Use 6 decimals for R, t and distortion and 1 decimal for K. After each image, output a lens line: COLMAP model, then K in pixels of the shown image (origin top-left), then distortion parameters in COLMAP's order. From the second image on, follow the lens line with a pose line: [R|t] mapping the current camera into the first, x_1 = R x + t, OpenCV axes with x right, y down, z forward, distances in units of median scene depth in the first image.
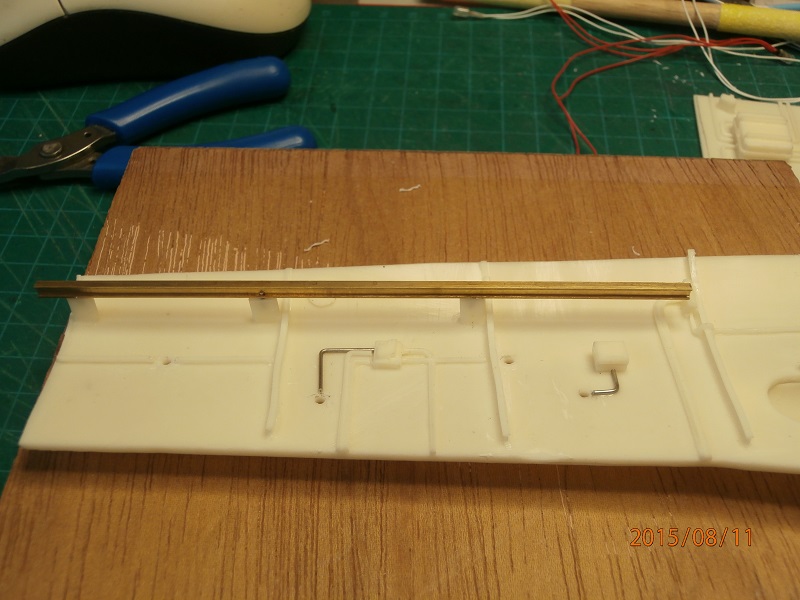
lens RADIAL K [[853.7, 0, 400.0], [0, 853.7, 300.0], [0, 0, 1]] dist [-0.045362, -0.012512]
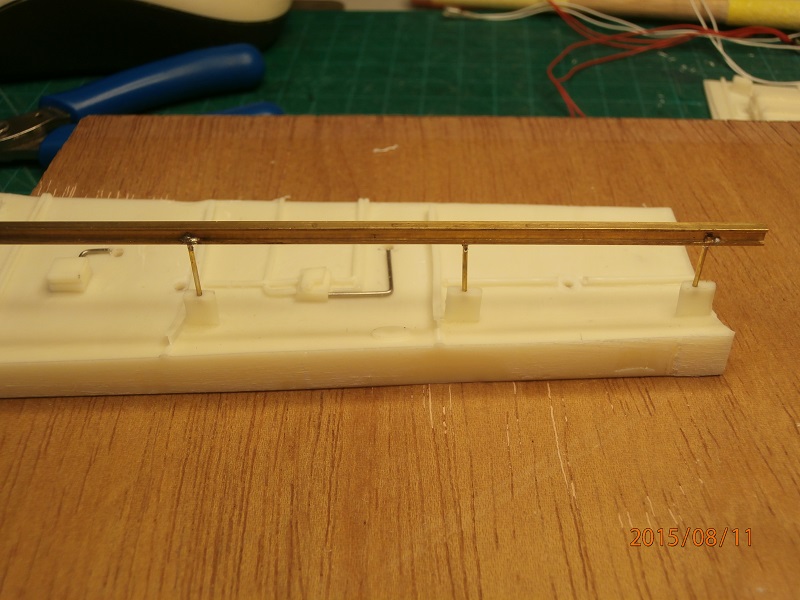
lens RADIAL K [[853.7, 0, 400.0], [0, 853.7, 300.0], [0, 0, 1]] dist [-0.045362, -0.012512]
pose [[0.999884, -0.001275, -0.015207, 0.039681], [-0.000691, 0.991697, -0.128593, 0.137060], [0.015244, 0.128588, 0.991581, 0.146889]]
